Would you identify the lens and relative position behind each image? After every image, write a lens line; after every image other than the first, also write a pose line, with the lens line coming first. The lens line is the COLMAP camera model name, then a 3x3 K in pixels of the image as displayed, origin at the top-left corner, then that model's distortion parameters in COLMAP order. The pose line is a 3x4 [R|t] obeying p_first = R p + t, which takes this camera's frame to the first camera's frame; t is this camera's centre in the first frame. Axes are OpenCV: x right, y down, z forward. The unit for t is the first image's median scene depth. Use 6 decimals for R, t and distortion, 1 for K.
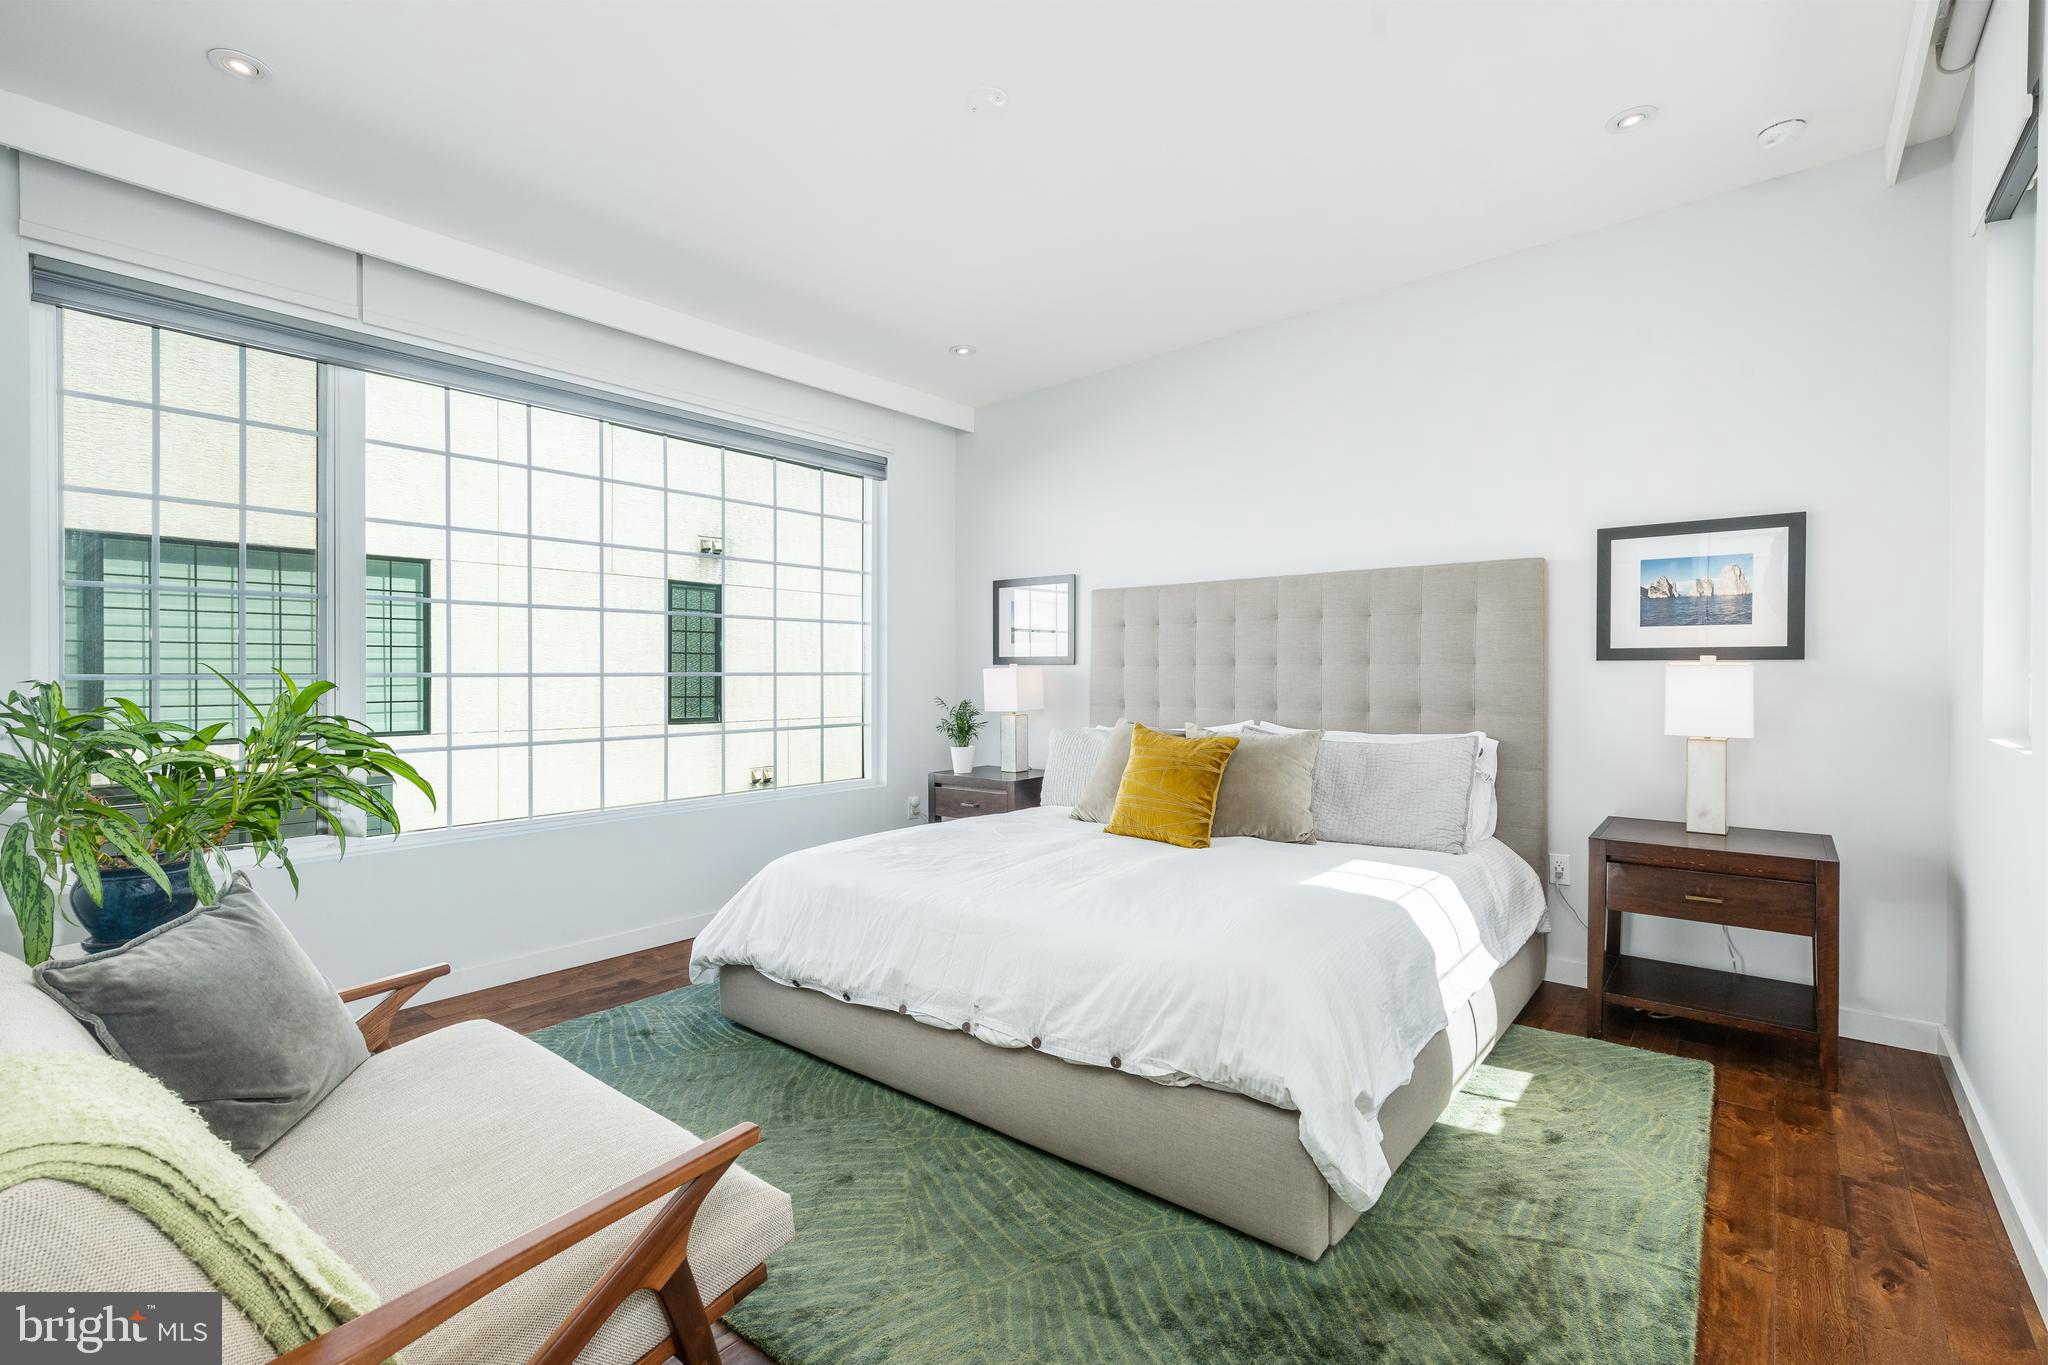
lens RADIAL K [[916.6, 0, 1024.0], [0, 916.6, 682.5], [0, 0, 1]] dist [0.002405, 0.000182]
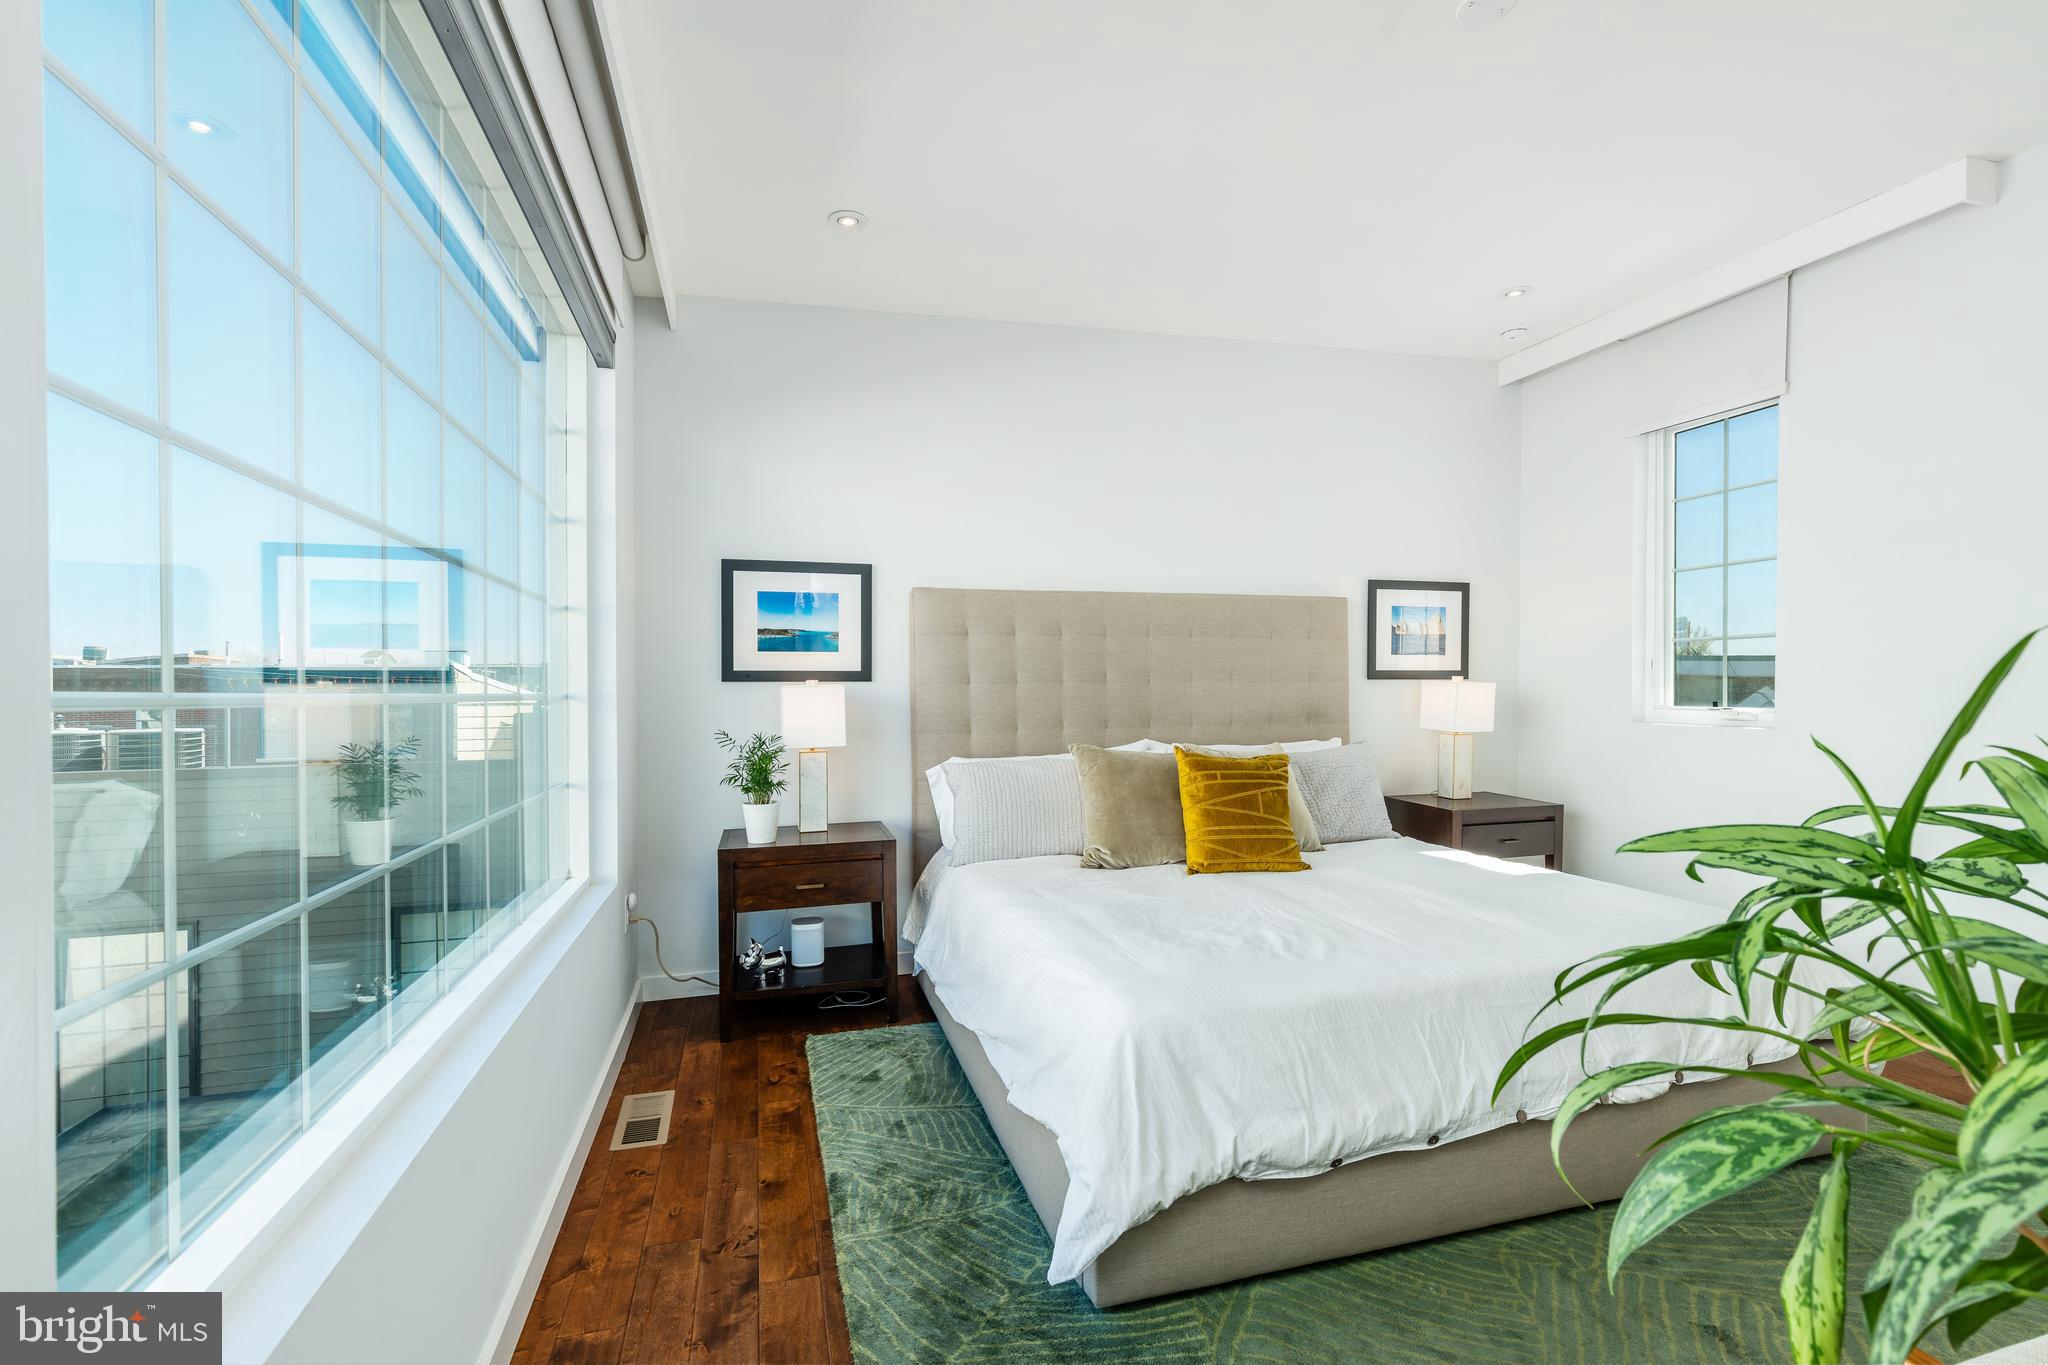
lens RADIAL K [[947.5, 0, 1047.1], [0, 947.5, 684.4], [0, 0, 1]] dist [0.031262, 0.000033]
pose [[0.553955, 0.001251, 0.832546, -0.525224], [0.016790, 0.999779, -0.012673, -0.005543], [-0.832377, 0.020999, 0.553812, 0.439409]]
